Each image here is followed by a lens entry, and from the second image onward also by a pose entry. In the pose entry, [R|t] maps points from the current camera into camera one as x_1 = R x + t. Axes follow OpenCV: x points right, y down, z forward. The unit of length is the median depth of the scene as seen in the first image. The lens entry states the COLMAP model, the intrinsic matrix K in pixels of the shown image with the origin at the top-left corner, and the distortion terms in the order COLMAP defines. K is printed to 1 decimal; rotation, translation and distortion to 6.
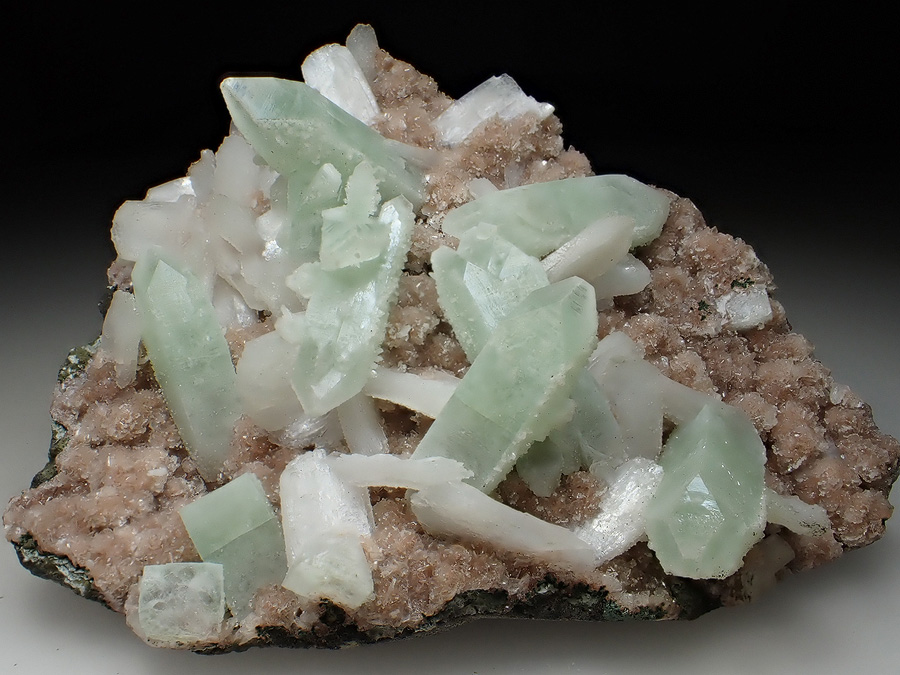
lens RADIAL K [[939.5, 0, 455.7], [0, 939.5, 335.9], [0, 0, 1]] dist [-0.008859, -0.033933]
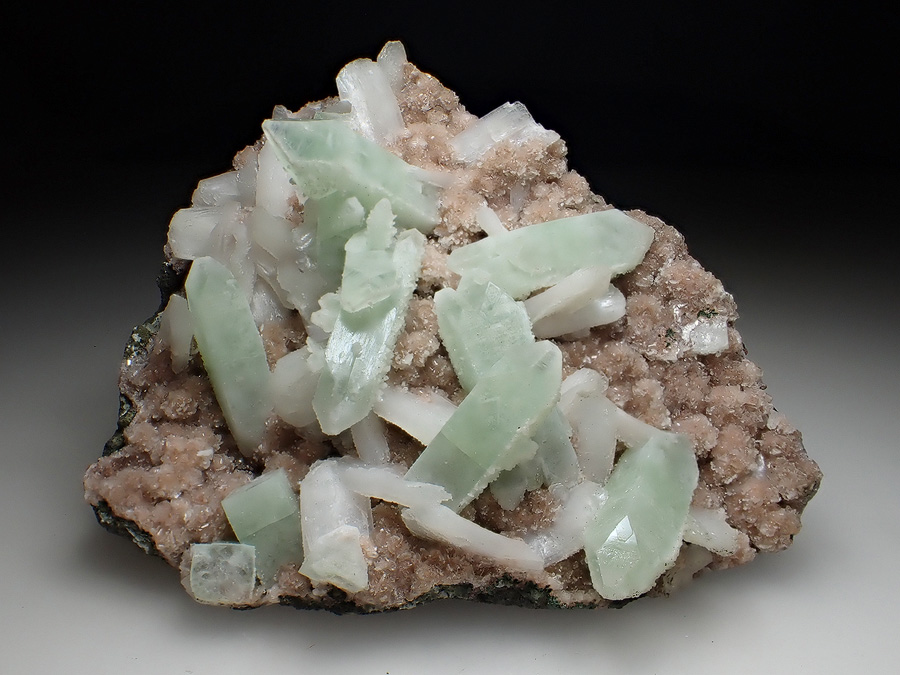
lens RADIAL K [[939.5, 0, 455.7], [0, 939.5, 335.9], [0, 0, 1]] dist [-0.008859, -0.033933]
pose [[0.996941, 0.066713, -0.040709, 0.051753], [-0.058153, 0.981227, 0.183878, -0.250624], [0.052211, -0.180948, 0.982106, -0.171318]]
